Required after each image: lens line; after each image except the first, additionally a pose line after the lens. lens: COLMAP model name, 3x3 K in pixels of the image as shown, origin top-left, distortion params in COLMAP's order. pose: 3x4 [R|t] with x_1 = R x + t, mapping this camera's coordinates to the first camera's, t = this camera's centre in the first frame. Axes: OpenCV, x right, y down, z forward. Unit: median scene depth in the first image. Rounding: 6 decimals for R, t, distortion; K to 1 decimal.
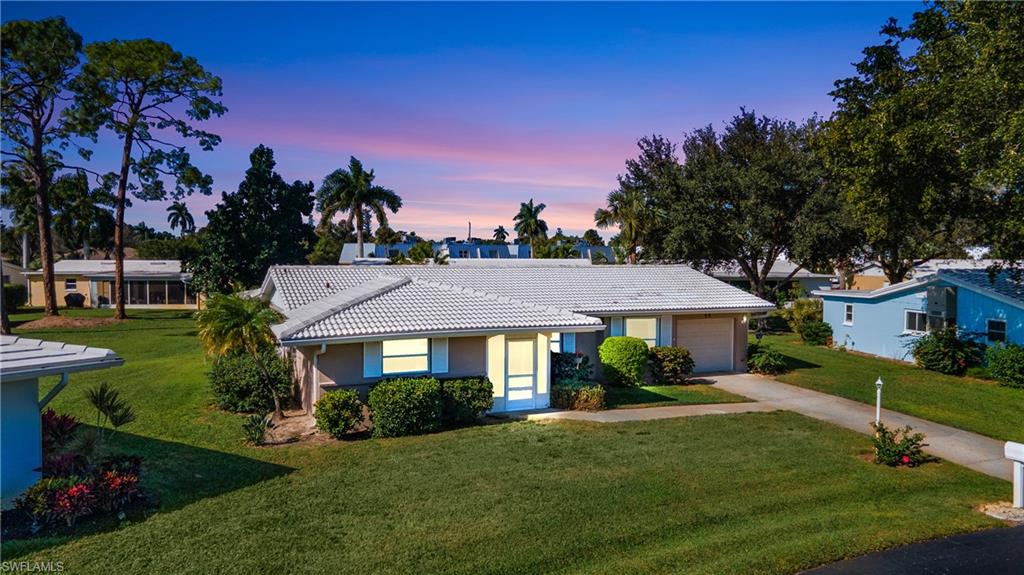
lens RADIAL K [[743.7, 0, 509.5], [0, 743.7, 286.1], [0, 0, 1]] dist [0.029170, 0.034265]
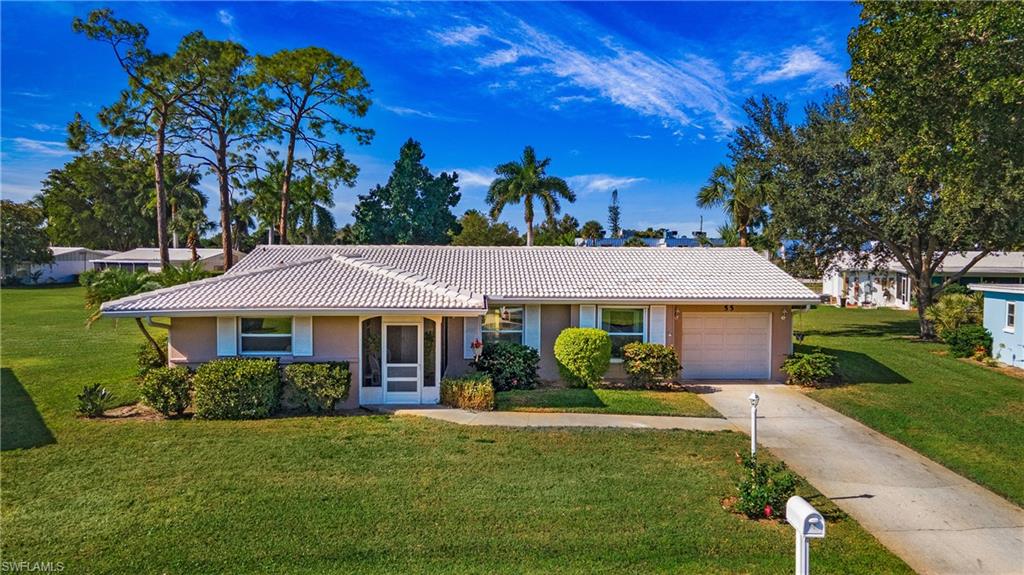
lens RADIAL K [[743.7, 0, 509.5], [0, 743.7, 286.1], [0, 0, 1]] dist [0.029170, 0.034265]
pose [[0.931433, 0.017658, -0.363484, 0.422656], [-0.017320, 0.999841, 0.004191, 0.020945], [0.363500, 0.002392, 0.931591, 0.215848]]
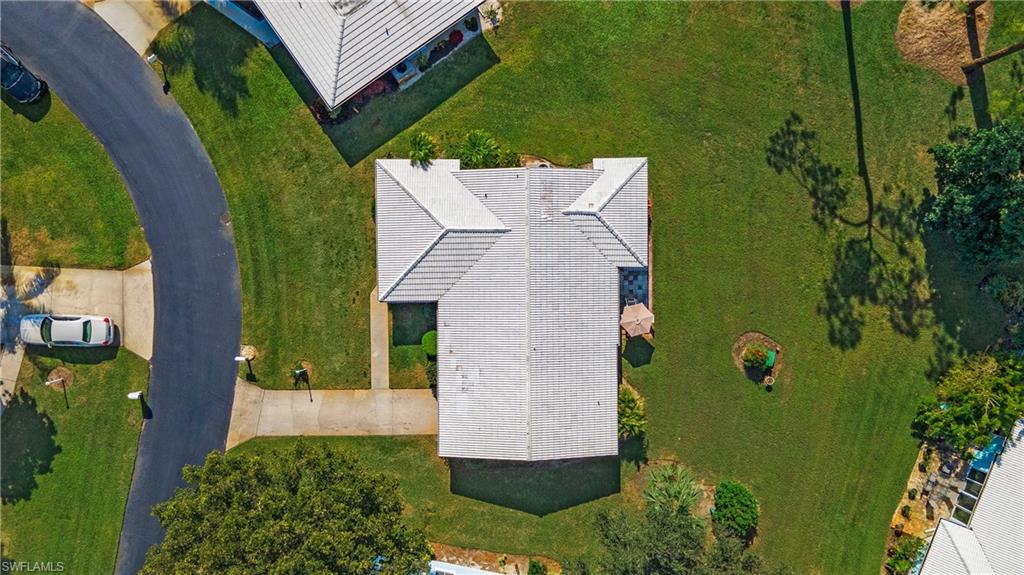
lens RADIAL K [[743.7, 0, 509.5], [0, 743.7, 286.1], [0, 0, 1]] dist [0.029170, 0.034265]
pose [[-0.388553, 0.921142, 0.022884, -0.109675], [-0.042871, -0.042881, 0.998160, -2.003330], [0.920428, 0.386857, 0.056152, 1.131465]]
